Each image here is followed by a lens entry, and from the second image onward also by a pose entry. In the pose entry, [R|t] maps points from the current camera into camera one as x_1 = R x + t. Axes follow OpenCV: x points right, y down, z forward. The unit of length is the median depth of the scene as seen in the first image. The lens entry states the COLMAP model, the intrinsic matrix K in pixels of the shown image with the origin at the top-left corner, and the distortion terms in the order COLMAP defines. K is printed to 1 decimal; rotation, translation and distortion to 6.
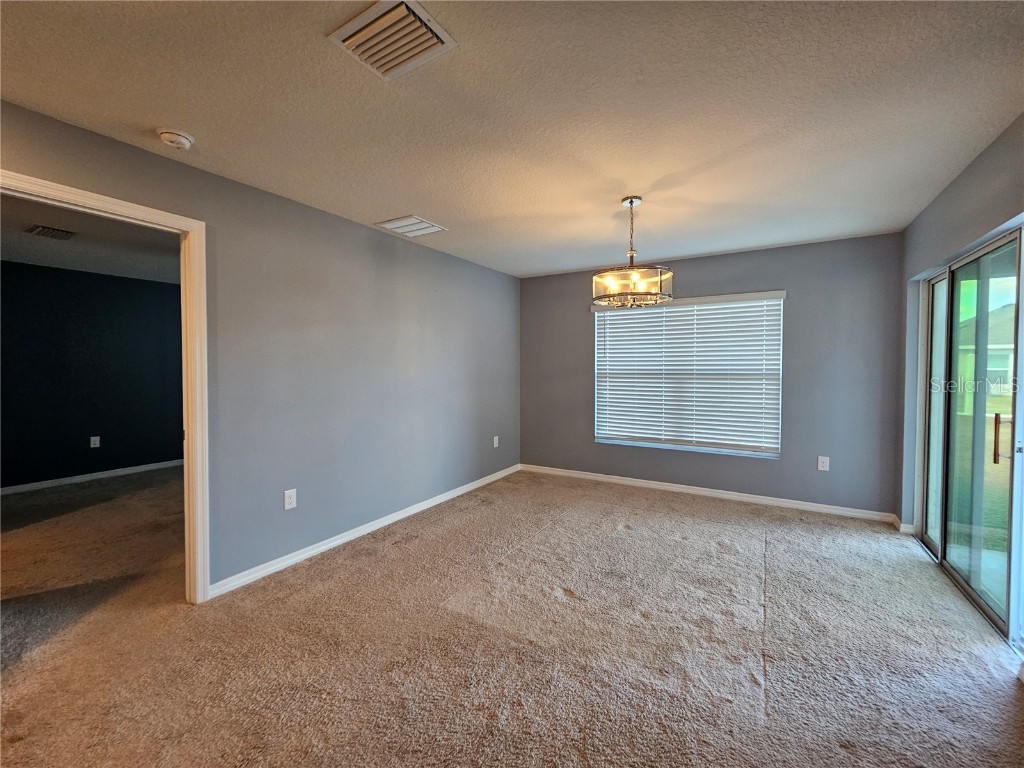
lens RADIAL K [[422.2, 0, 515.7], [0, 422.2, 376.7], [0, 0, 1]] dist [-0.000704, 0.000042]
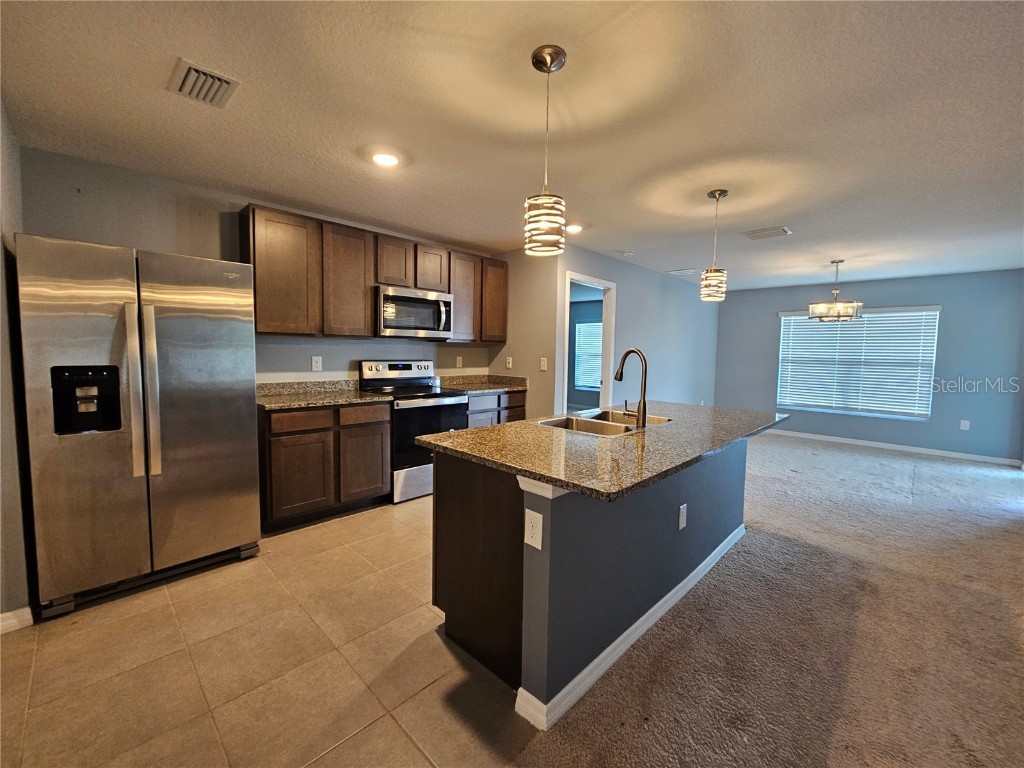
lens RADIAL K [[422.2, 0, 515.7], [0, 422.2, 376.7], [0, 0, 1]] dist [-0.000704, 0.000042]
pose [[0.972922, 0.034011, -0.228619, -0.499084], [-0.025394, 0.998856, 0.040529, 0.020638], [0.229735, -0.033626, 0.972672, -0.846715]]
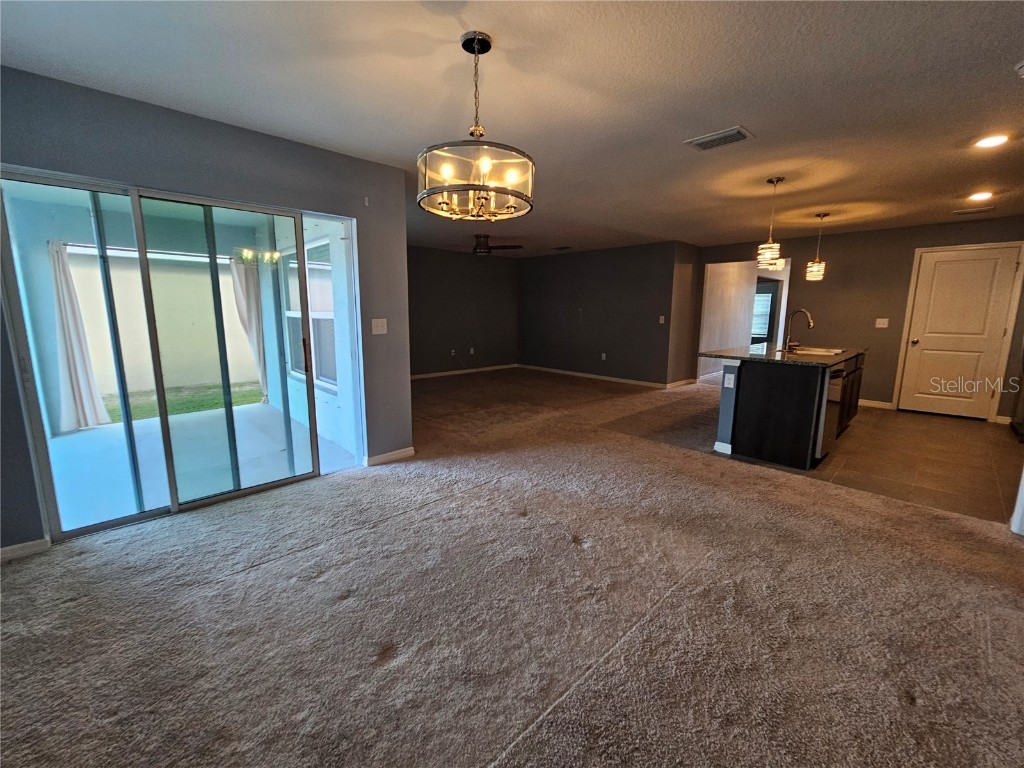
lens RADIAL K [[422.2, 0, 515.7], [0, 422.2, 376.7], [0, 0, 1]] dist [-0.000704, 0.000042]
pose [[-0.962722, -0.050086, 0.265817, 0.005052], [-0.001123, 0.983439, 0.181235, -0.031061], [-0.270492, 0.174180, -0.946834, 1.346062]]
